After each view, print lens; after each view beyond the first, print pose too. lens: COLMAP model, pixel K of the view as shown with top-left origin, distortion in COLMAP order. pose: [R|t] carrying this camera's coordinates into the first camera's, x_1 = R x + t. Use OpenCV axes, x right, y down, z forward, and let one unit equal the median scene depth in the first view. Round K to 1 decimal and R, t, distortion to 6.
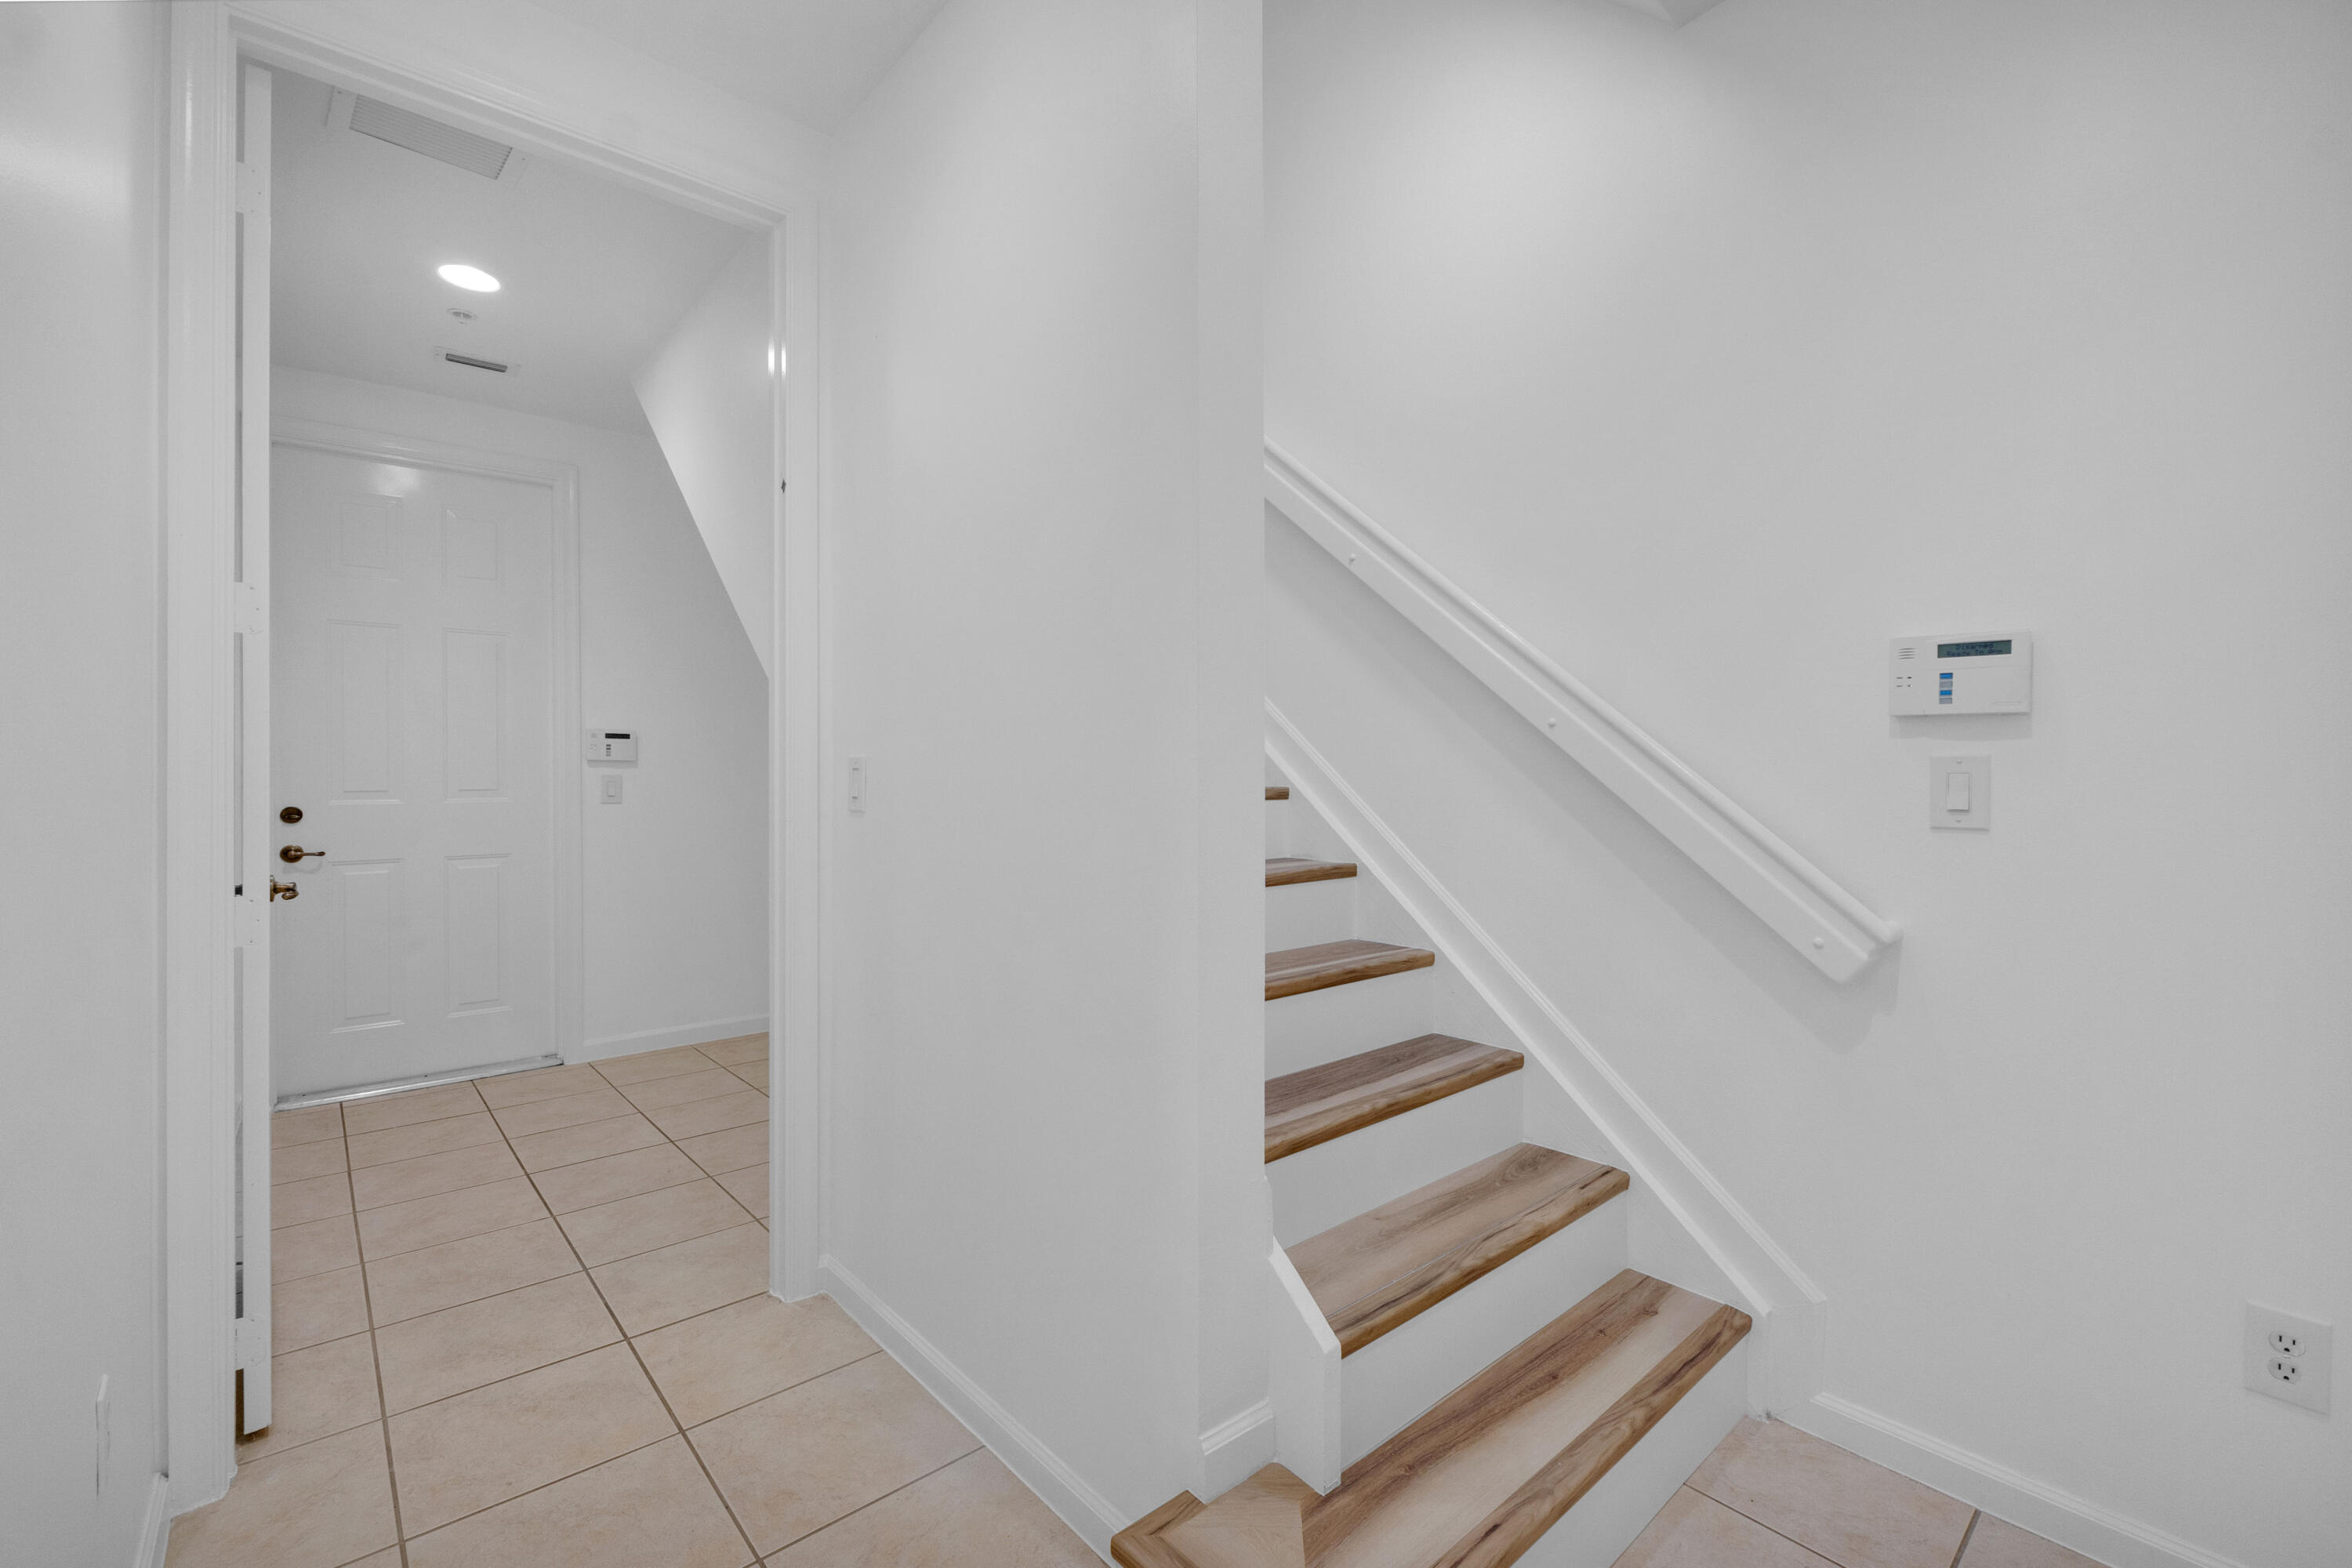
lens RADIAL K [[996.0, 0, 1172.8], [0, 996.0, 782.6], [0, 0, 1]] dist [-0.009066, -0.000211]
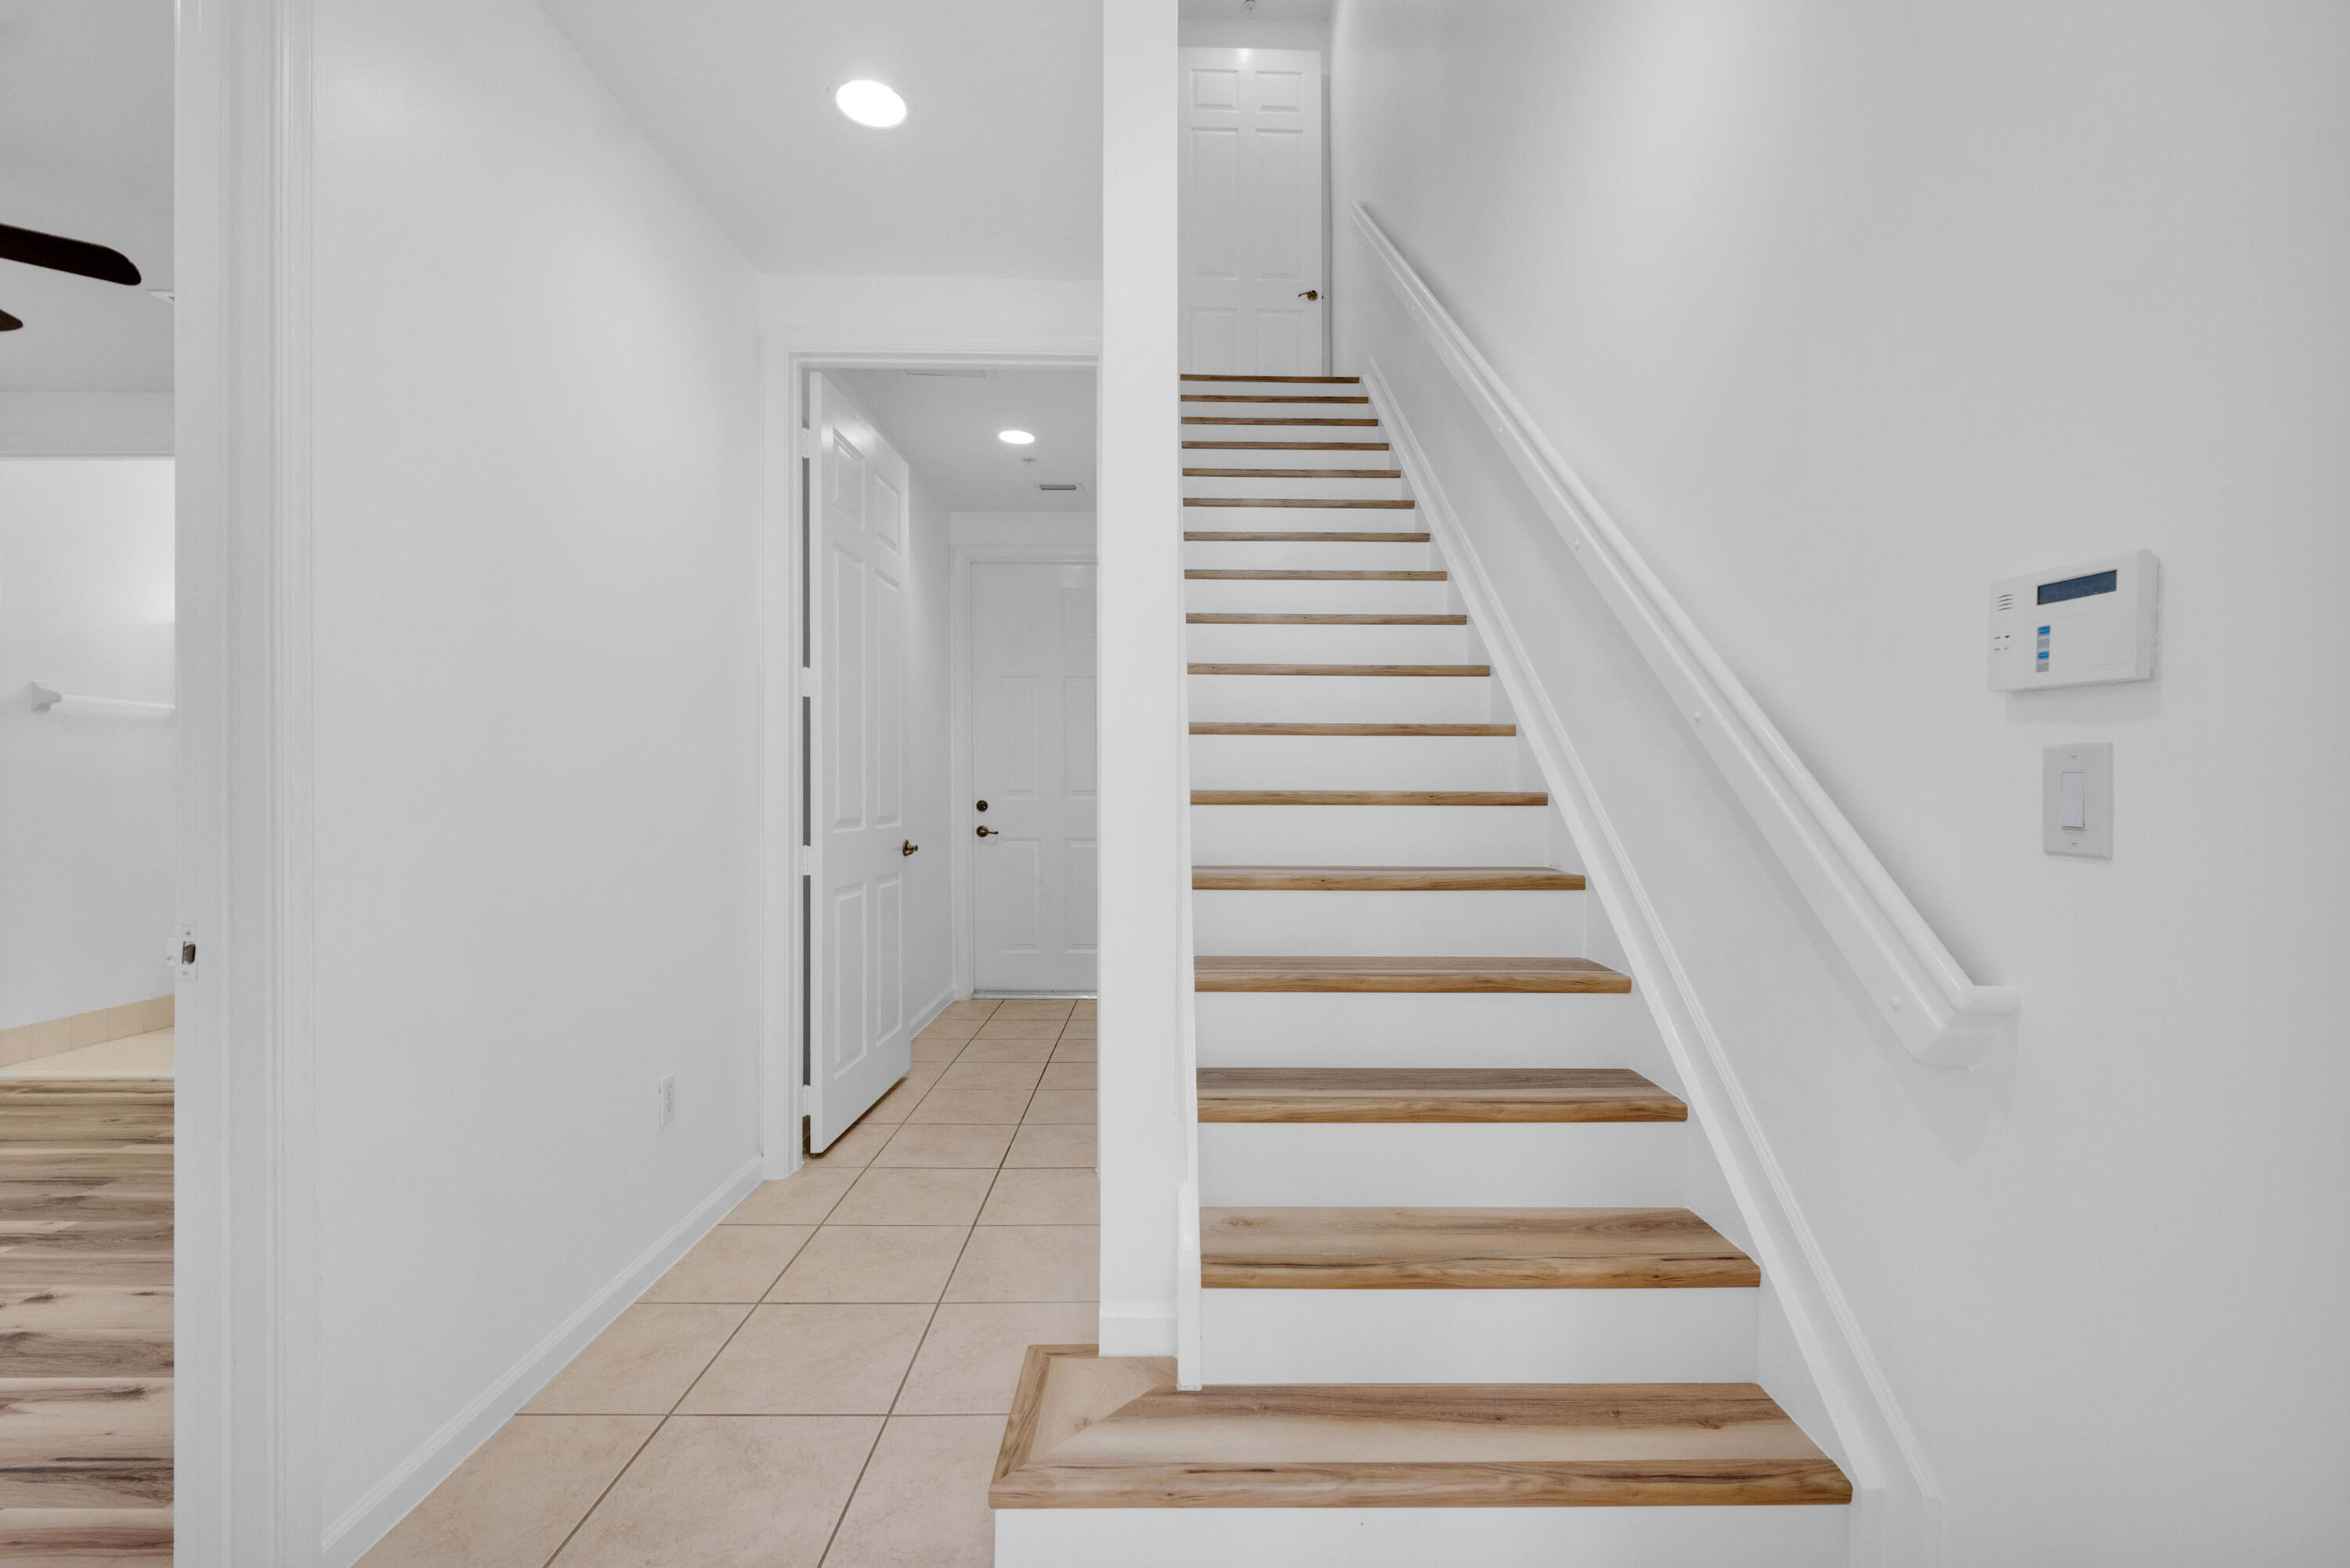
lens RADIAL K [[995.1, 0, 1193.3], [0, 995.1, 793.8], [0, 0, 1]] dist [-0.009066, -0.000211]
pose [[0.763343, 0.011572, -0.645890, 0.754377], [-0.011817, 0.999922, 0.003948, 0.009247], [0.645886, 0.004619, 0.763420, 0.095211]]
